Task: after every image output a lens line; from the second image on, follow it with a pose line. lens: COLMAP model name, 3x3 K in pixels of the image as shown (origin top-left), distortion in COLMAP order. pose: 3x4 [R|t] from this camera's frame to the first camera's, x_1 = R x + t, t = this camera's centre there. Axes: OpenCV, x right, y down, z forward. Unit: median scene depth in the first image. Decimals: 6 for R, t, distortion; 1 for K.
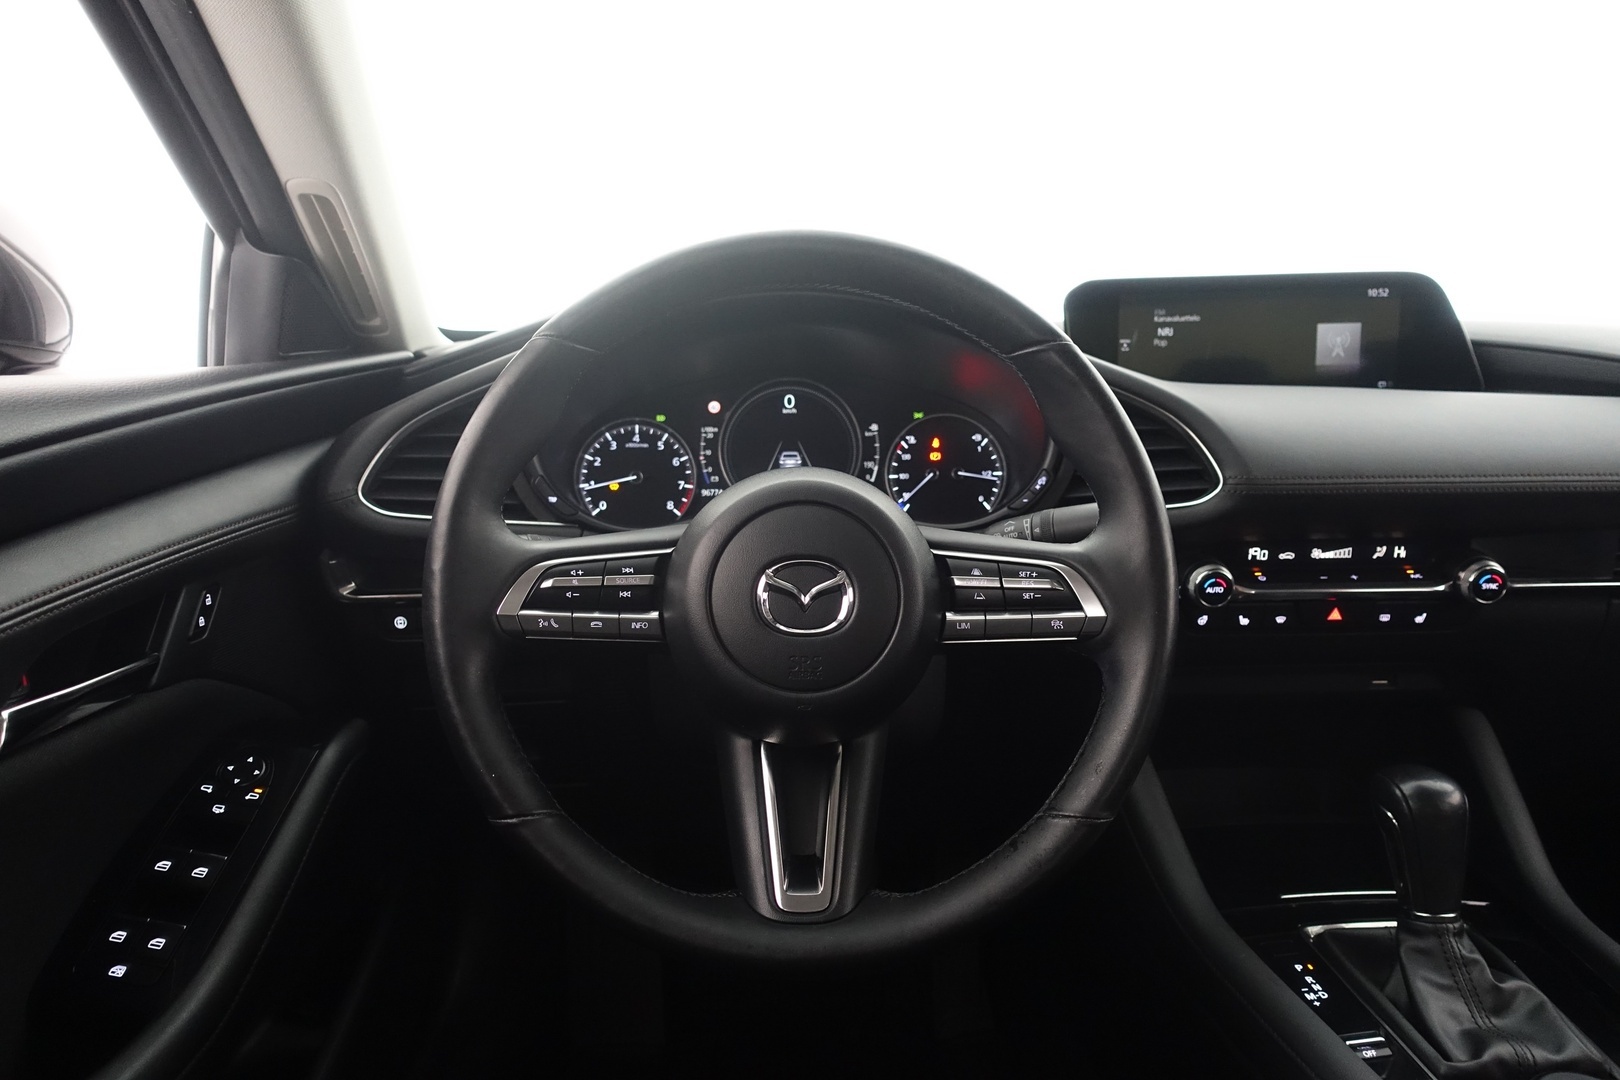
lens RADIAL K [[1101.6, 0, 804.4], [0, 1101.6, 545.4], [0, 0, 1]] dist [-0.009632, 0.003963]
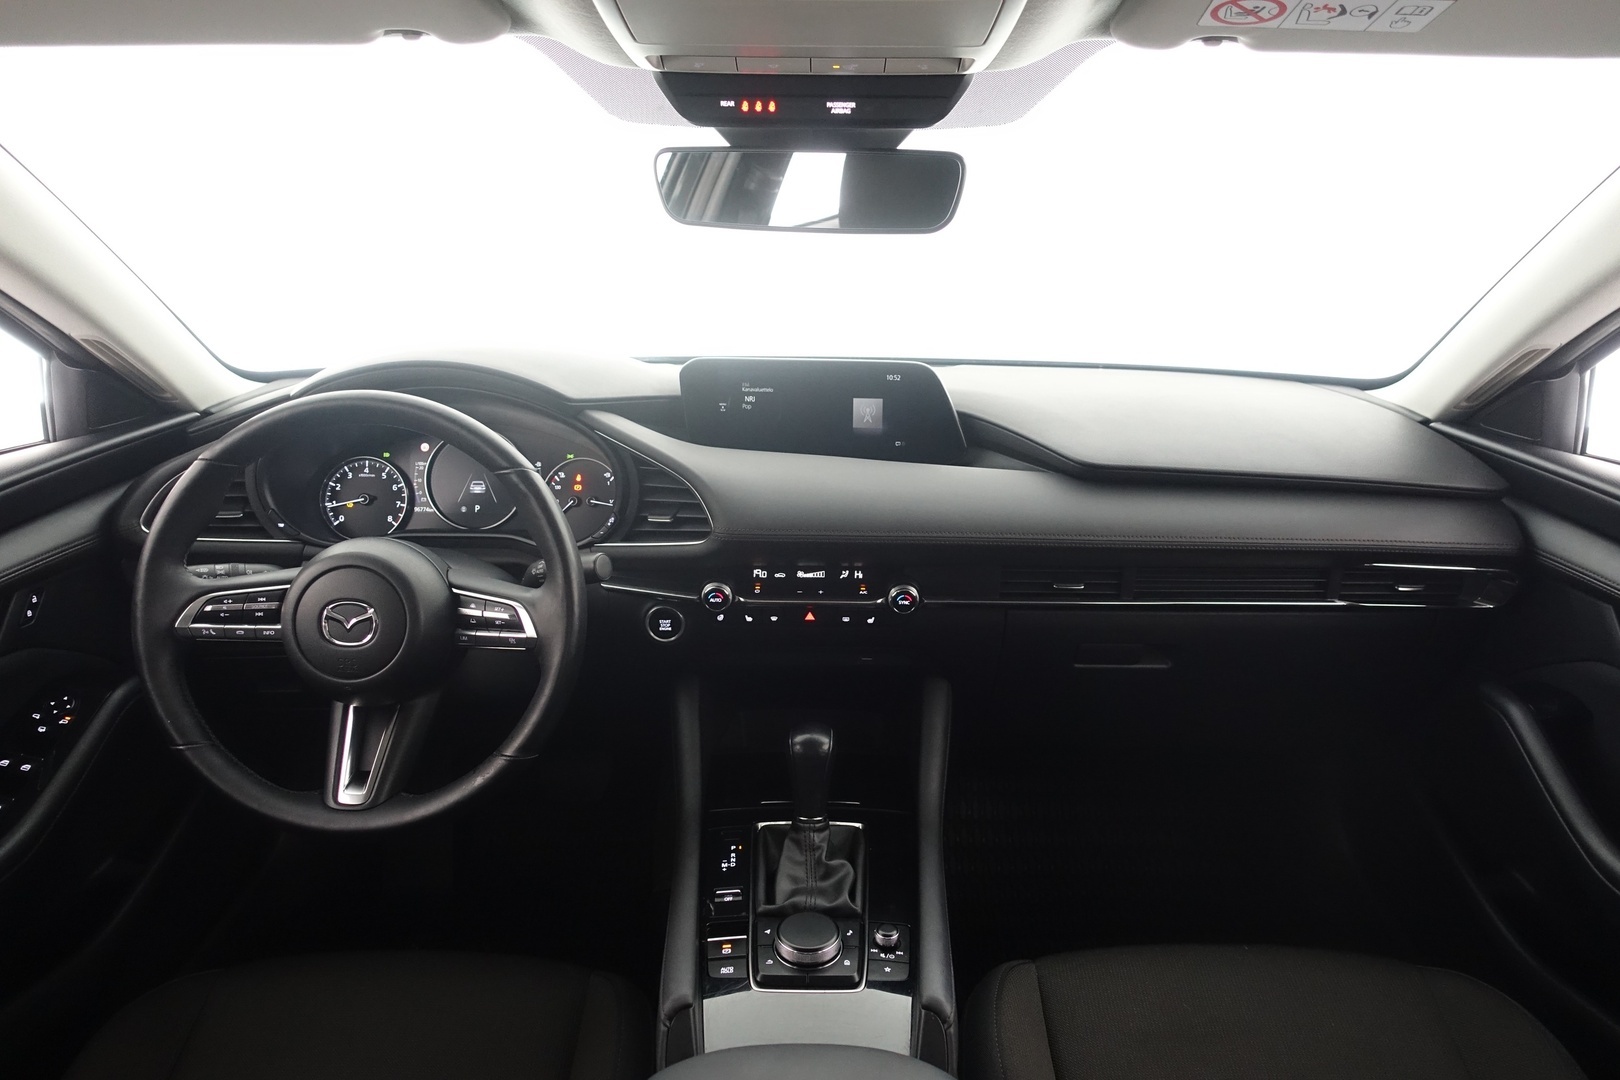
lens RADIAL K [[1101.6, 0, 804.6], [0, 1101.6, 546.2], [0, 0, 1]] dist [-0.009632, 0.003963]
pose [[0.999125, 0.025923, -0.032830, 0.518178], [-0.022394, 0.994364, 0.103627, -0.180460], [0.035331, -0.102801, 0.994074, -0.443165]]
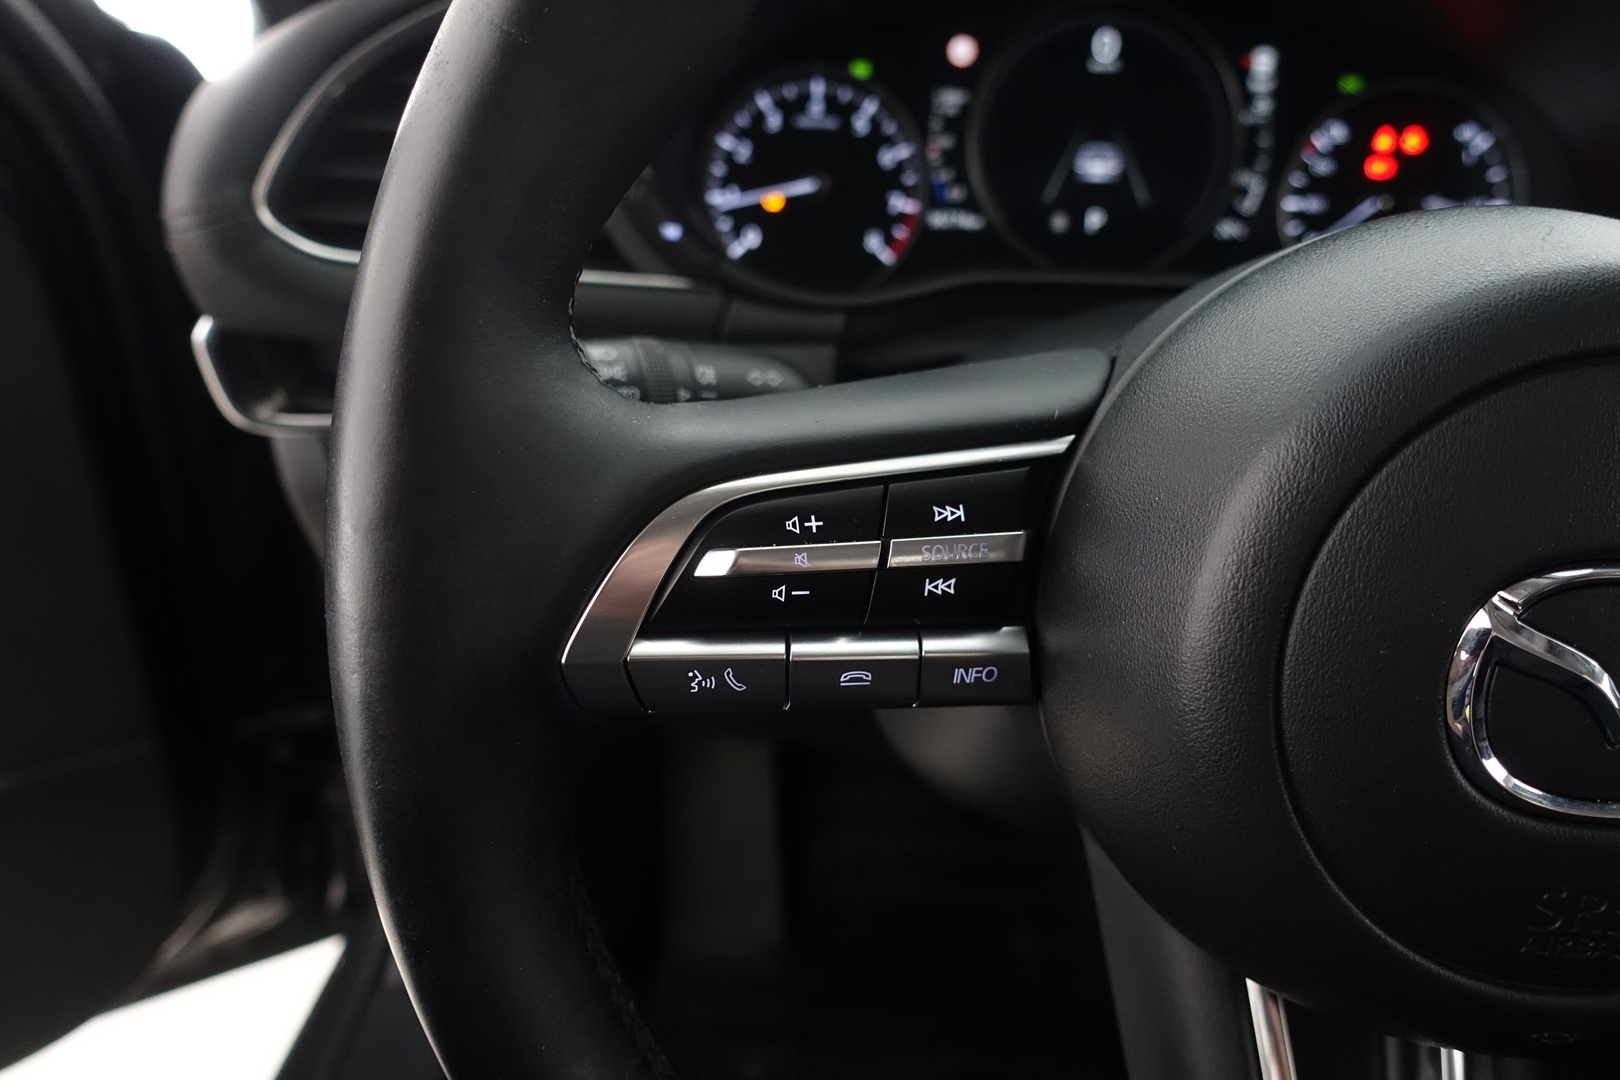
lens RADIAL K [[1101.6, 0, 814.8], [0, 1101.6, 528.8], [0, 0, 1]] dist [-0.009632, 0.003963]
pose [[0.997735, 0.055174, -0.038478, -0.137865], [-0.043630, 0.966193, 0.254100, -0.040916], [0.051197, -0.251845, 0.966412, 0.496059]]
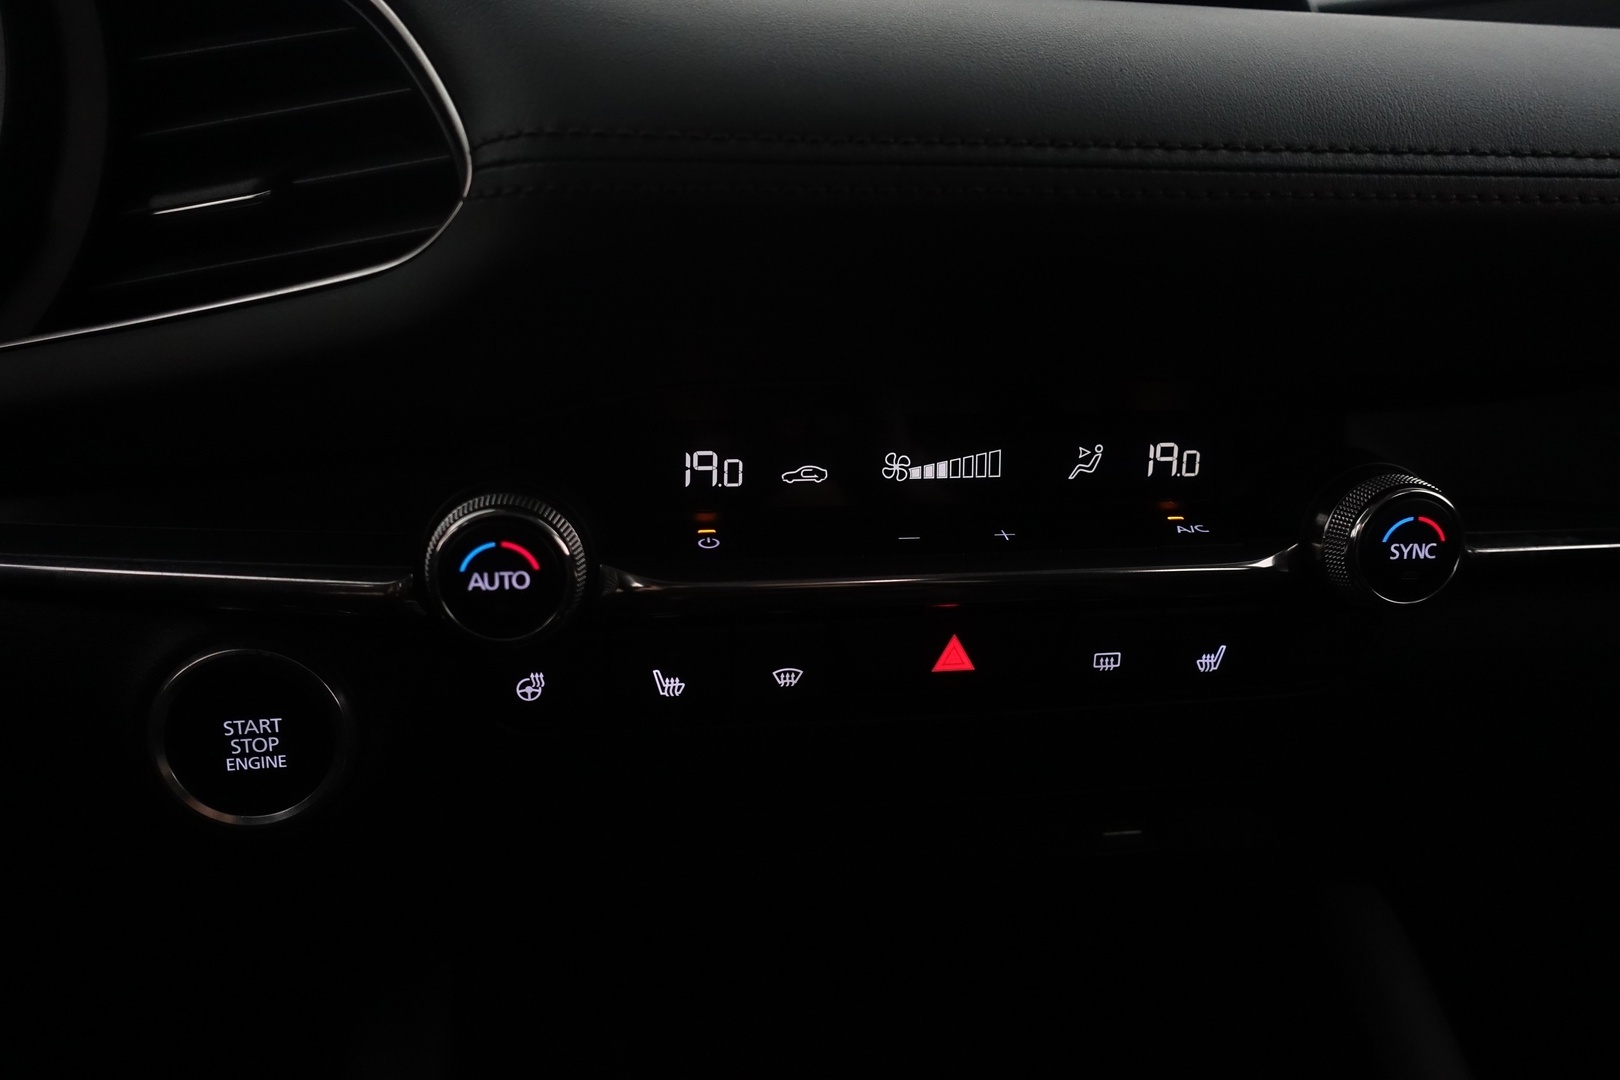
lens RADIAL K [[1101.6, 0, 806.2], [0, 1101.6, 541.2], [0, 0, 1]] dist [-0.009632, 0.003963]
pose [[0.991669, -0.016005, 0.127817, 0.398204], [0.021517, 0.998891, -0.041867, 0.041974], [-0.127005, 0.044268, 0.990914, 0.685841]]
